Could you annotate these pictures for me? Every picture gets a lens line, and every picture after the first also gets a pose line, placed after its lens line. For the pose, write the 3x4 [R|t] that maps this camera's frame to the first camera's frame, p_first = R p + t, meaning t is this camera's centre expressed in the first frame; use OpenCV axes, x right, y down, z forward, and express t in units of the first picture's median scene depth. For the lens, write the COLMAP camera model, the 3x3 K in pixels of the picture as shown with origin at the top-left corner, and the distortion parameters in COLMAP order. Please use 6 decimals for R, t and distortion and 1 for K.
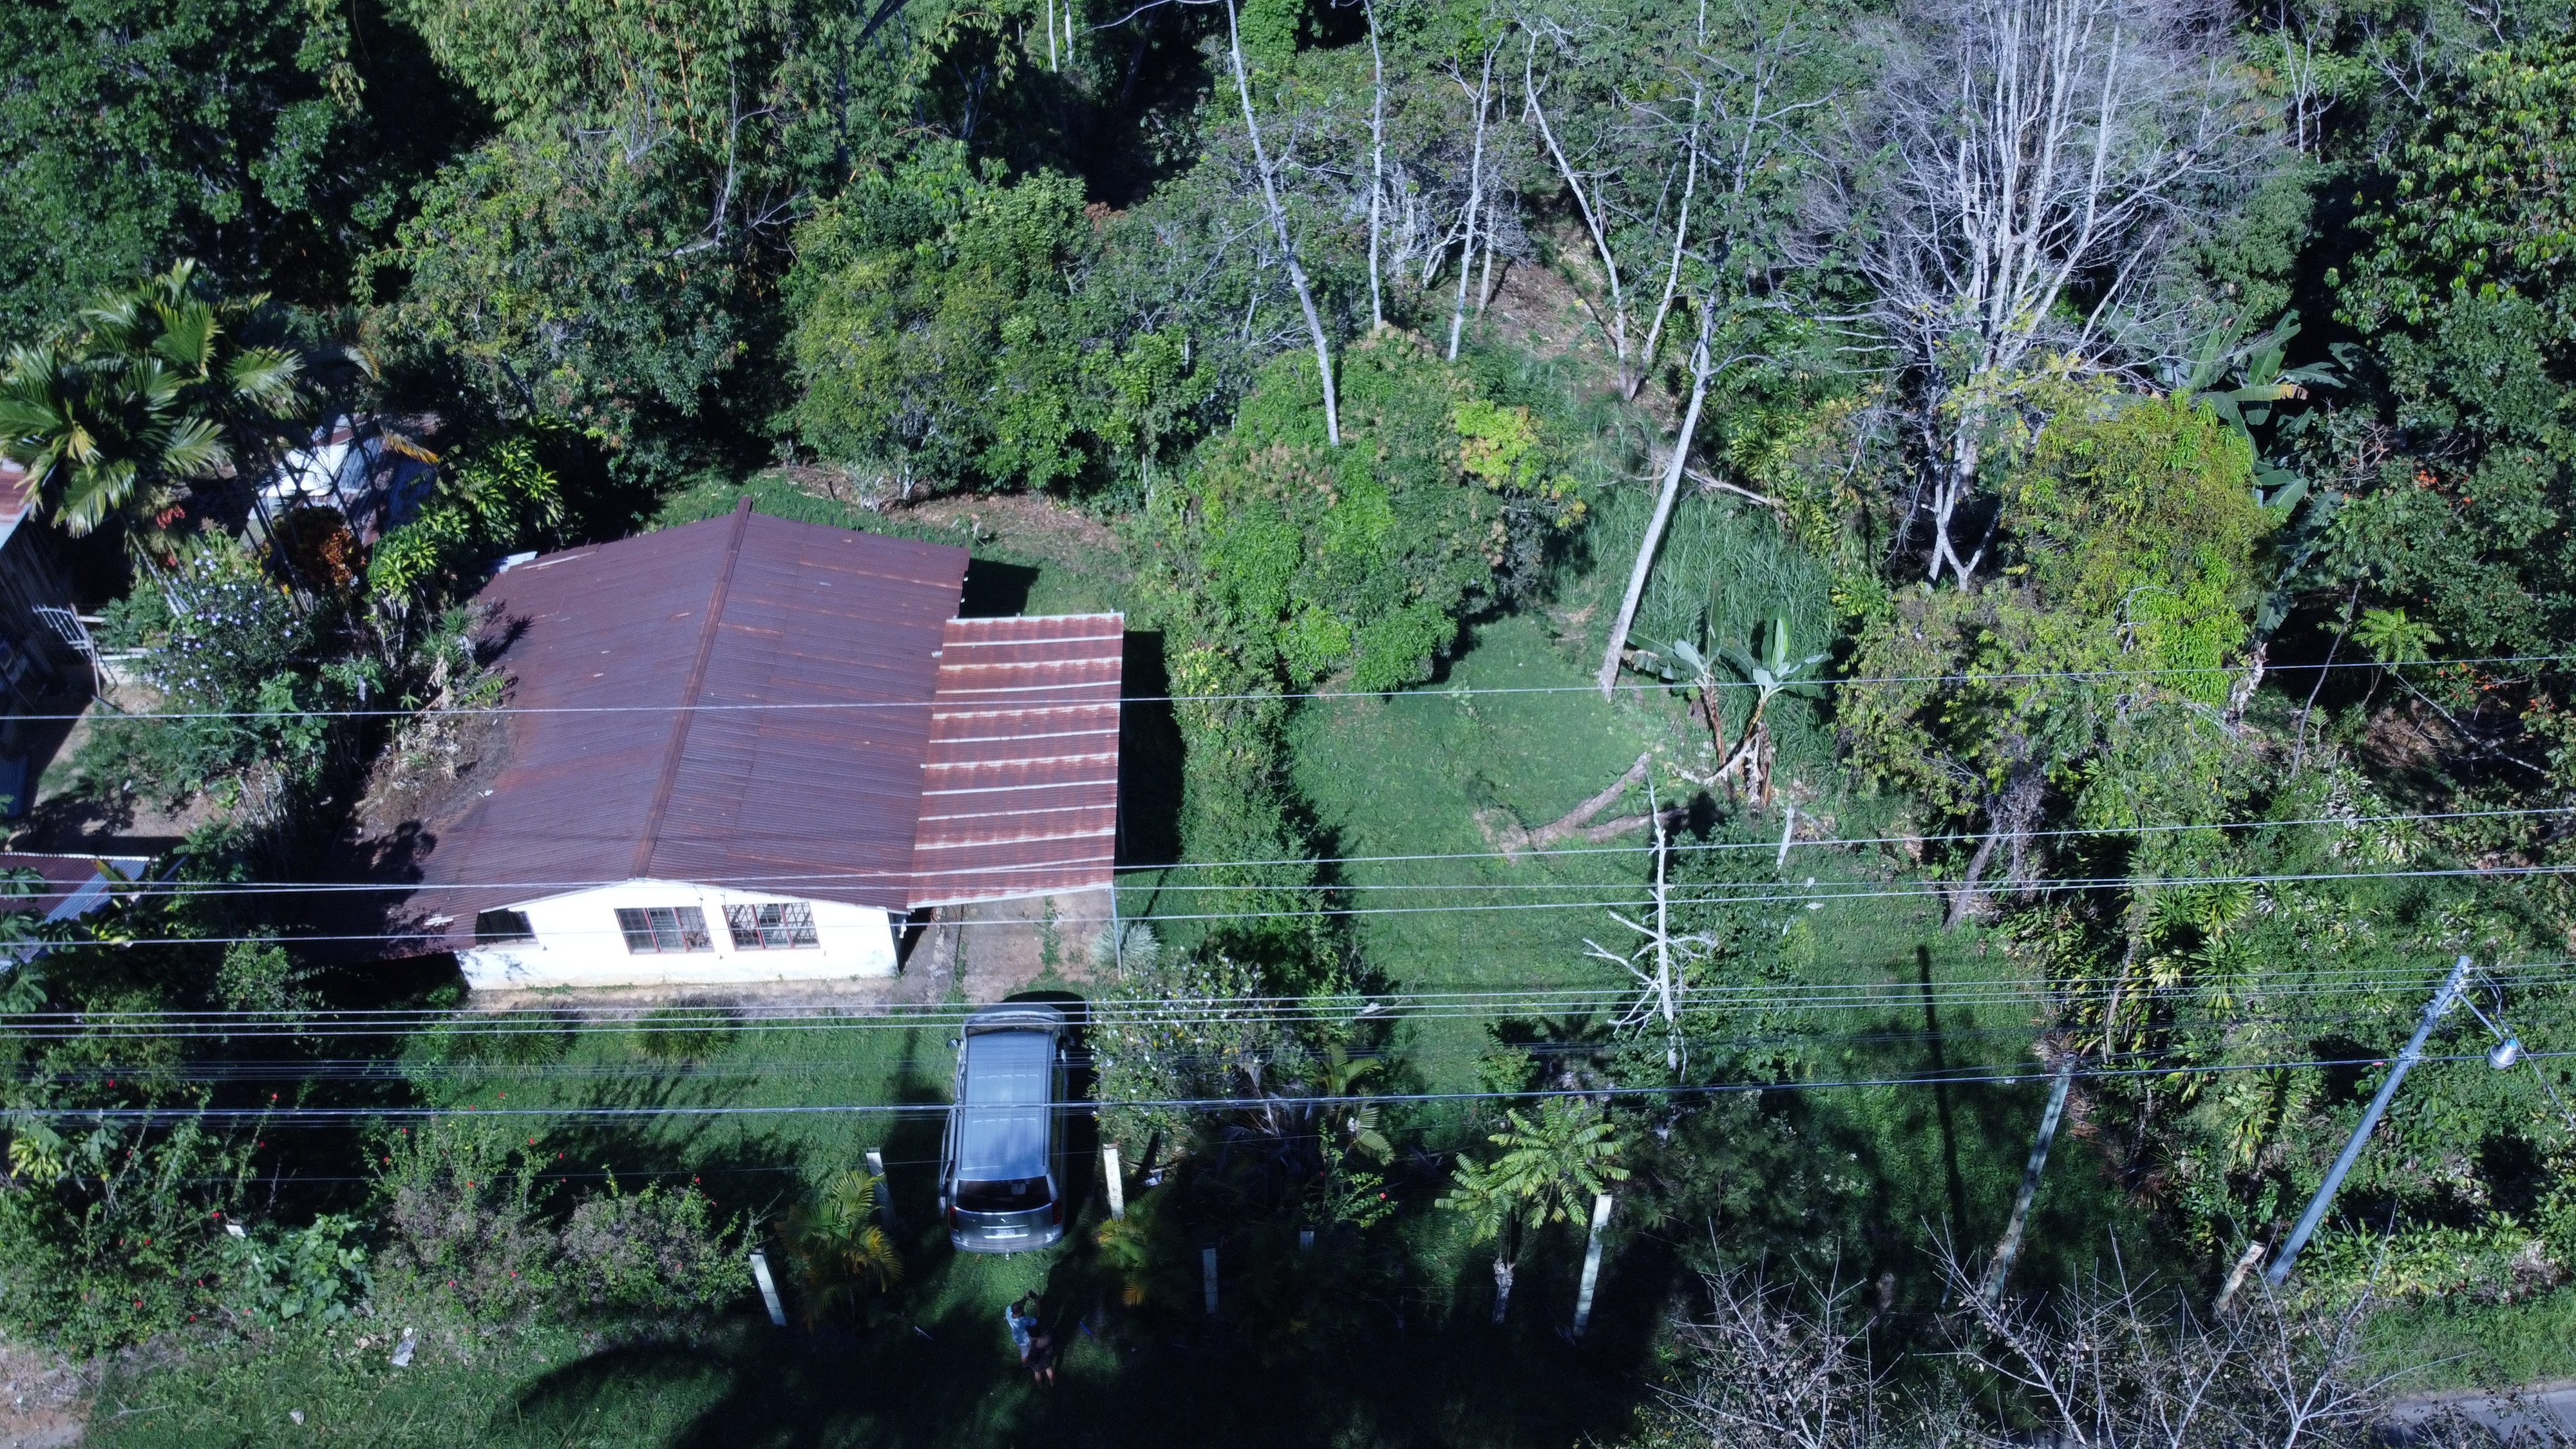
lens RADIAL K [[1946.4, 0, 1288.0], [0, 1946.4, 724.5], [0, 0, 1]] dist [-0.004940, -0.002594]
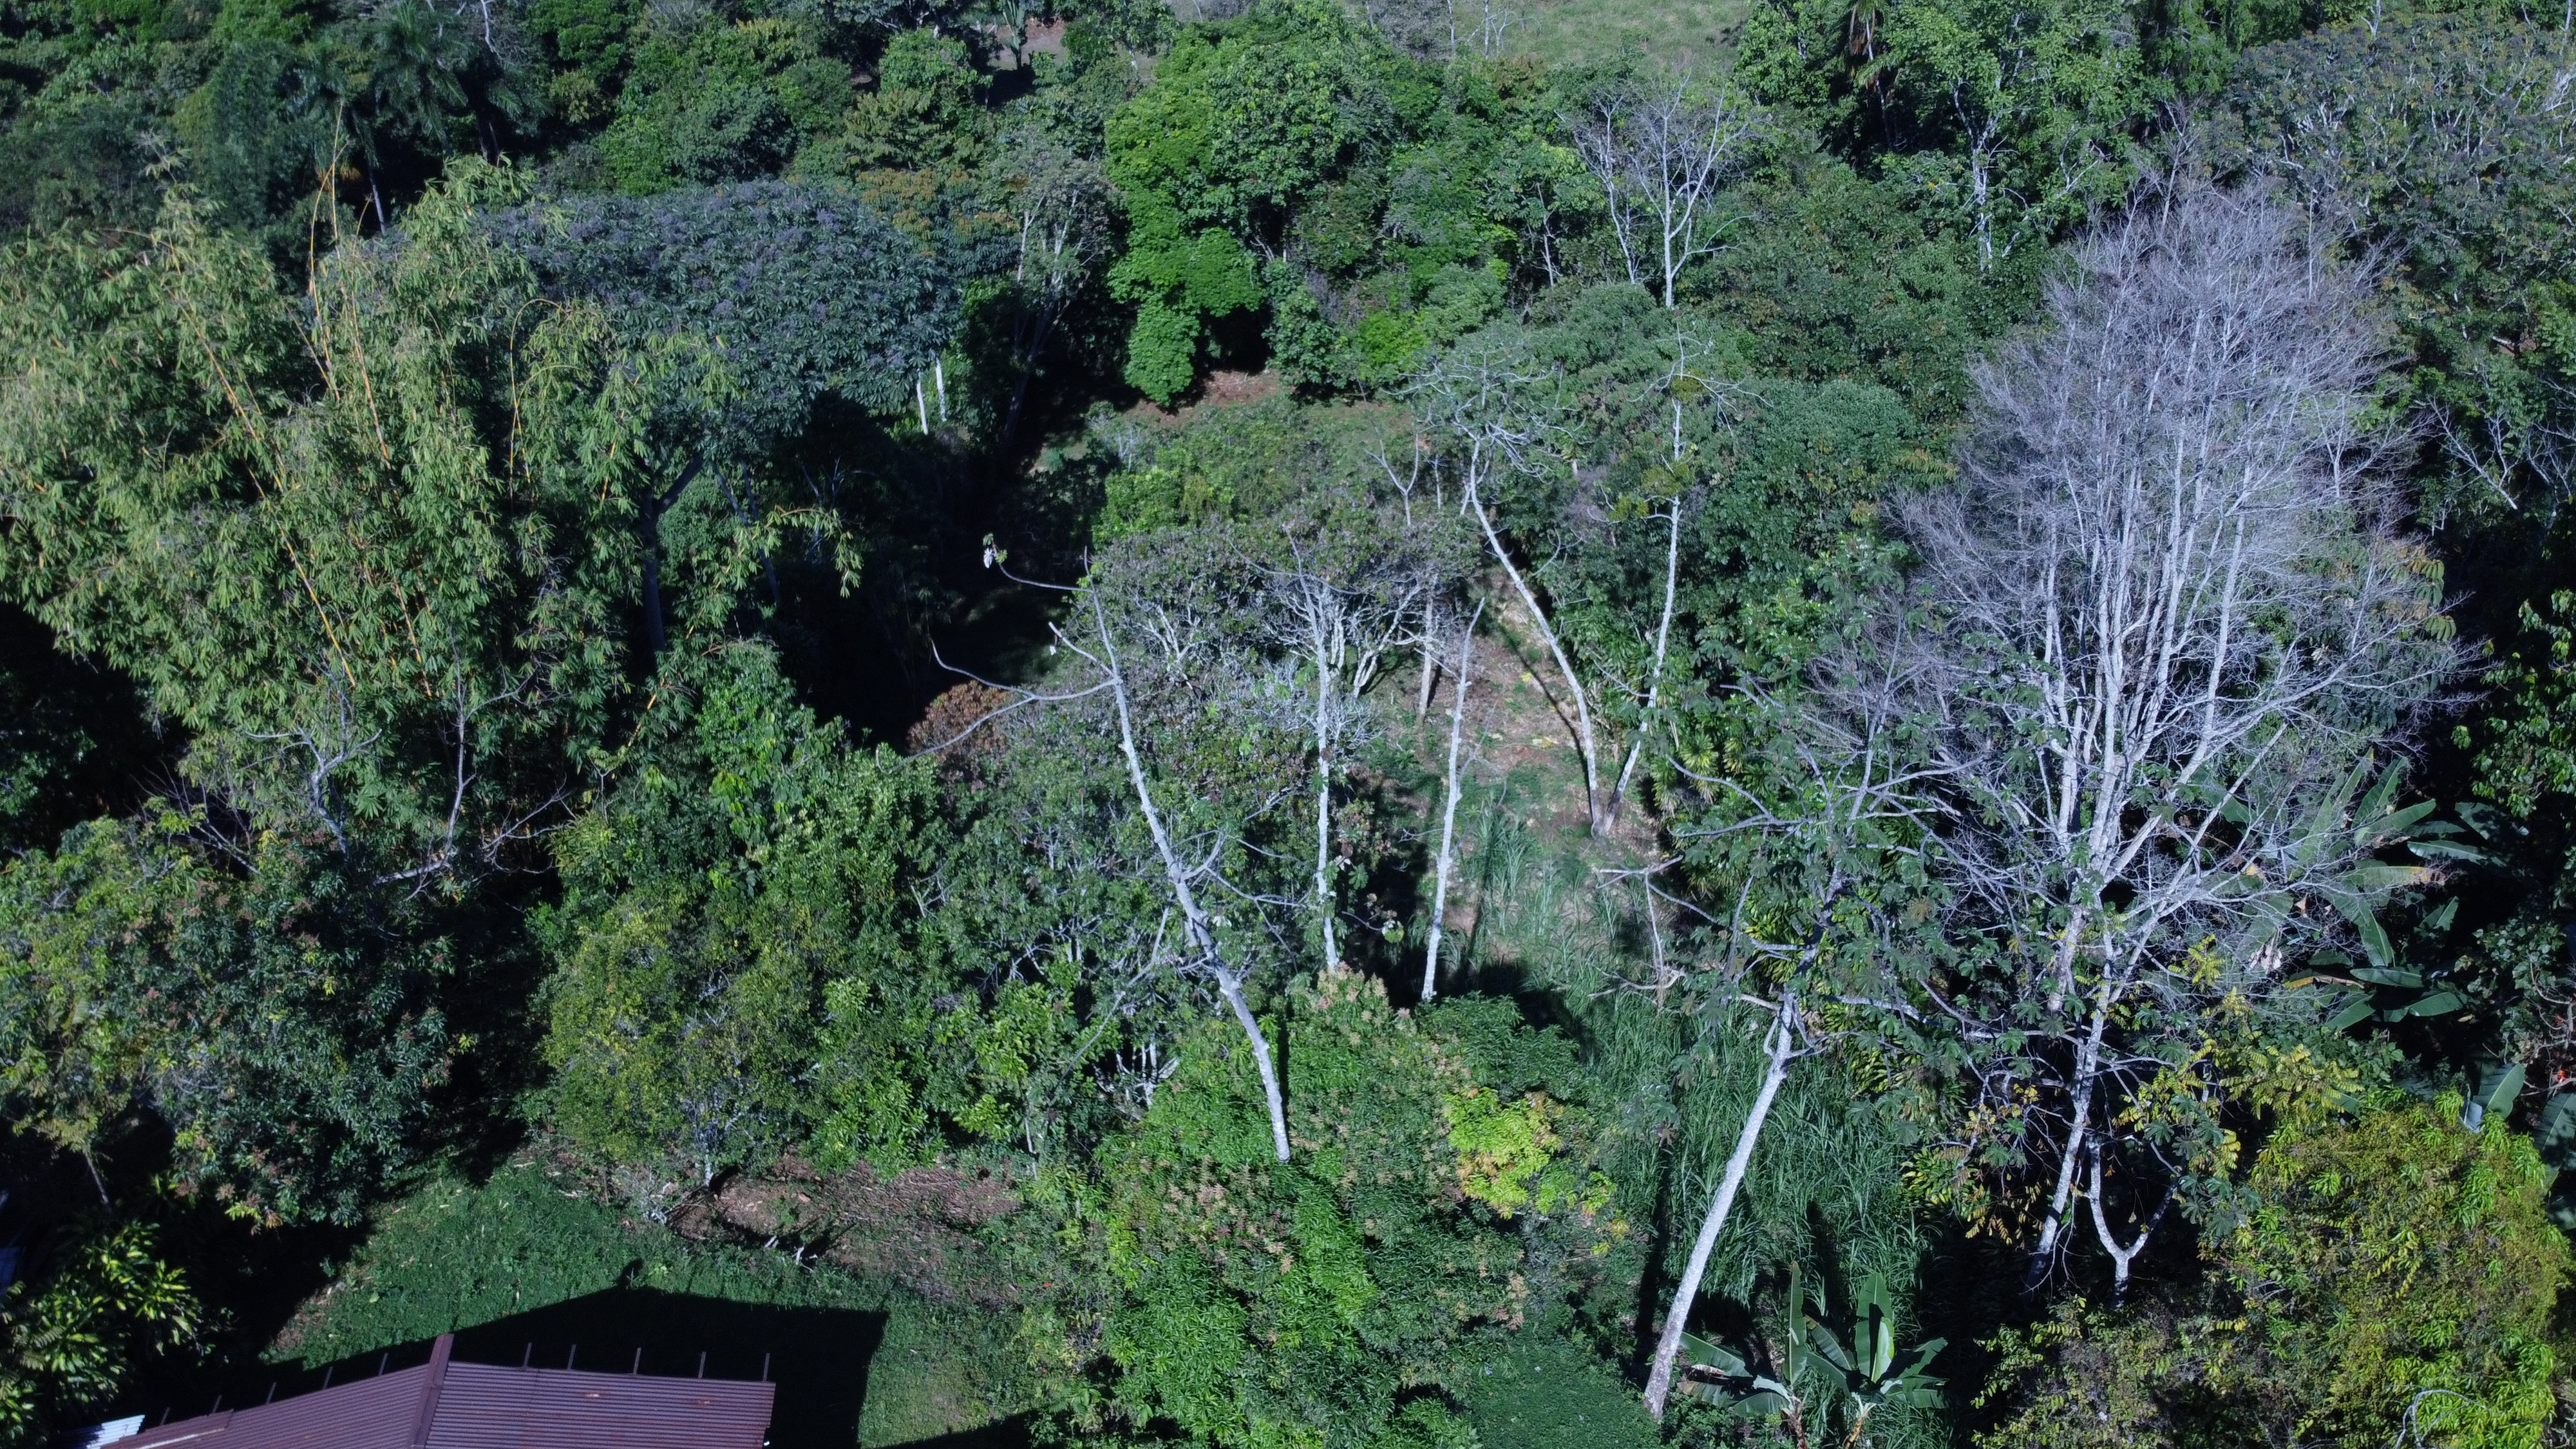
lens RADIAL K [[1955.3, 0, 1278.4], [0, 1955.3, 724.5], [0, 0, 1]] dist [-0.005938, -0.001031]
pose [[0.998373, -0.038393, 0.042166, -0.002598], [0.042395, 0.994232, -0.098511, -0.219369], [-0.038141, 0.100138, 0.994242, 0.238665]]
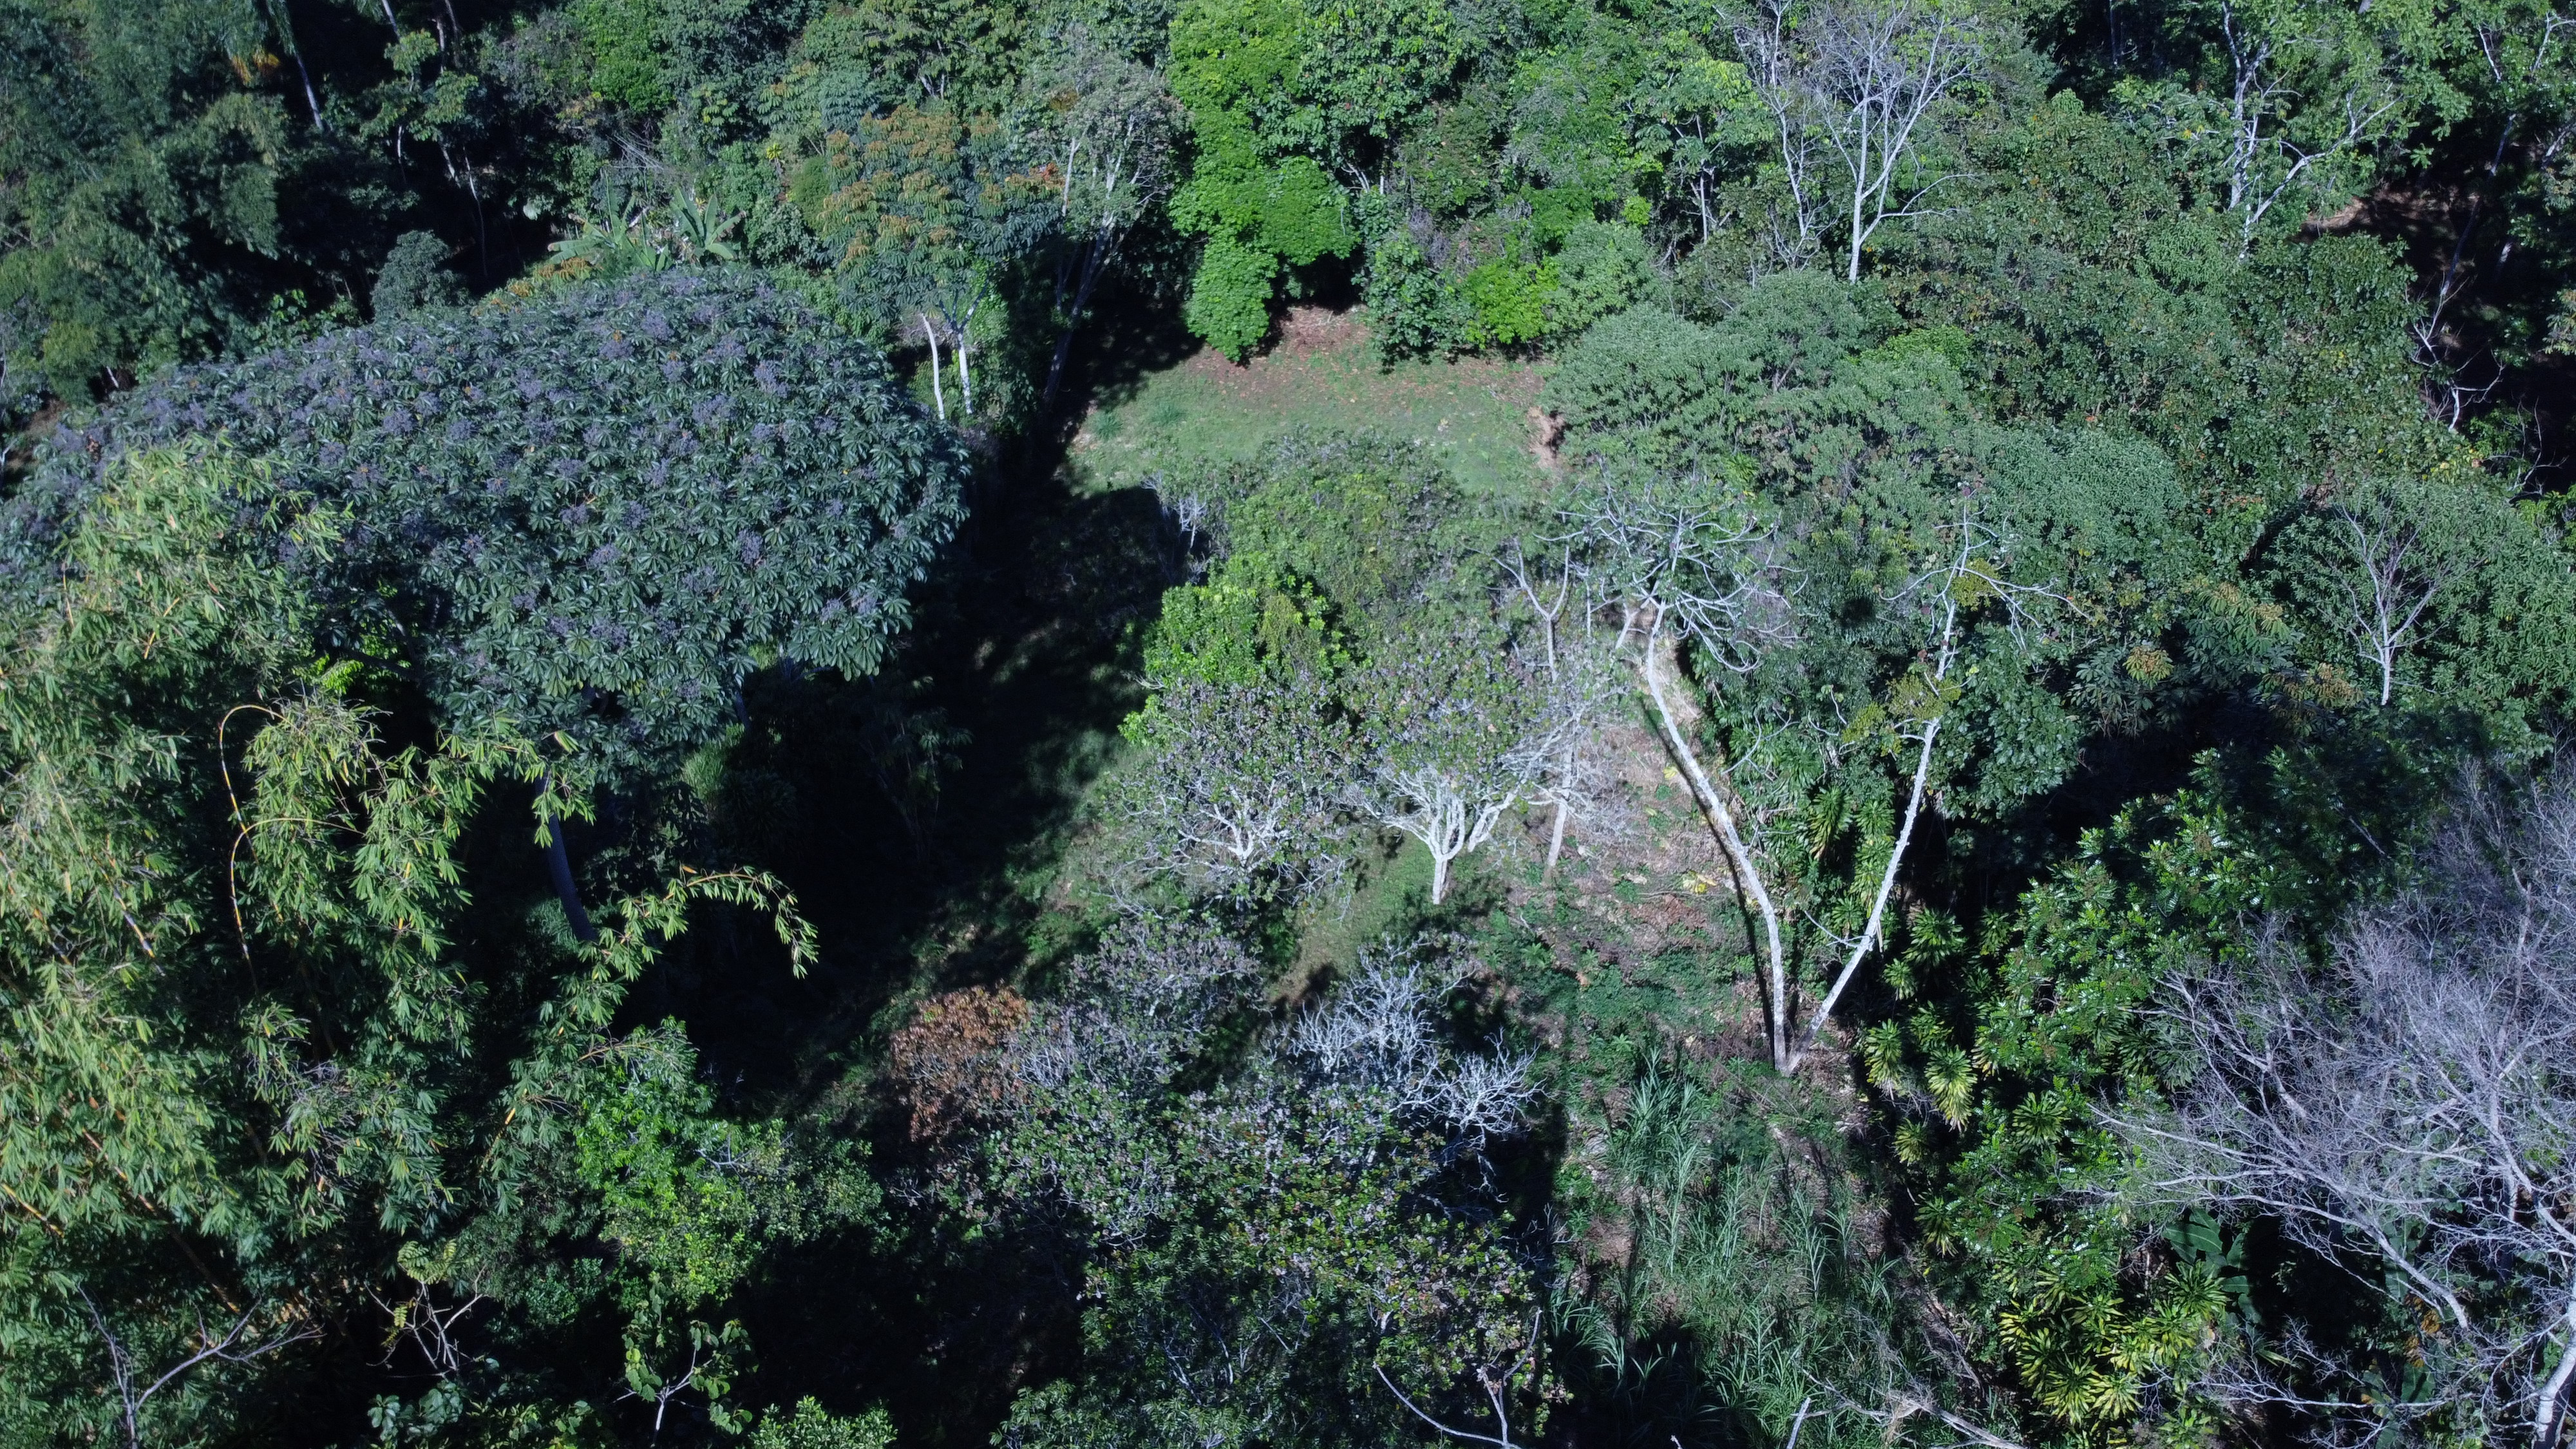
lens RADIAL K [[1955.3, 0, 1278.4], [0, 1955.3, 724.5], [0, 0, 1]] dist [-0.005938, -0.001031]
pose [[0.999794, -0.015791, 0.012786, -0.011089], [0.015591, 0.999757, 0.015616, -0.483570], [-0.013030, -0.015413, 0.999796, 0.530977]]
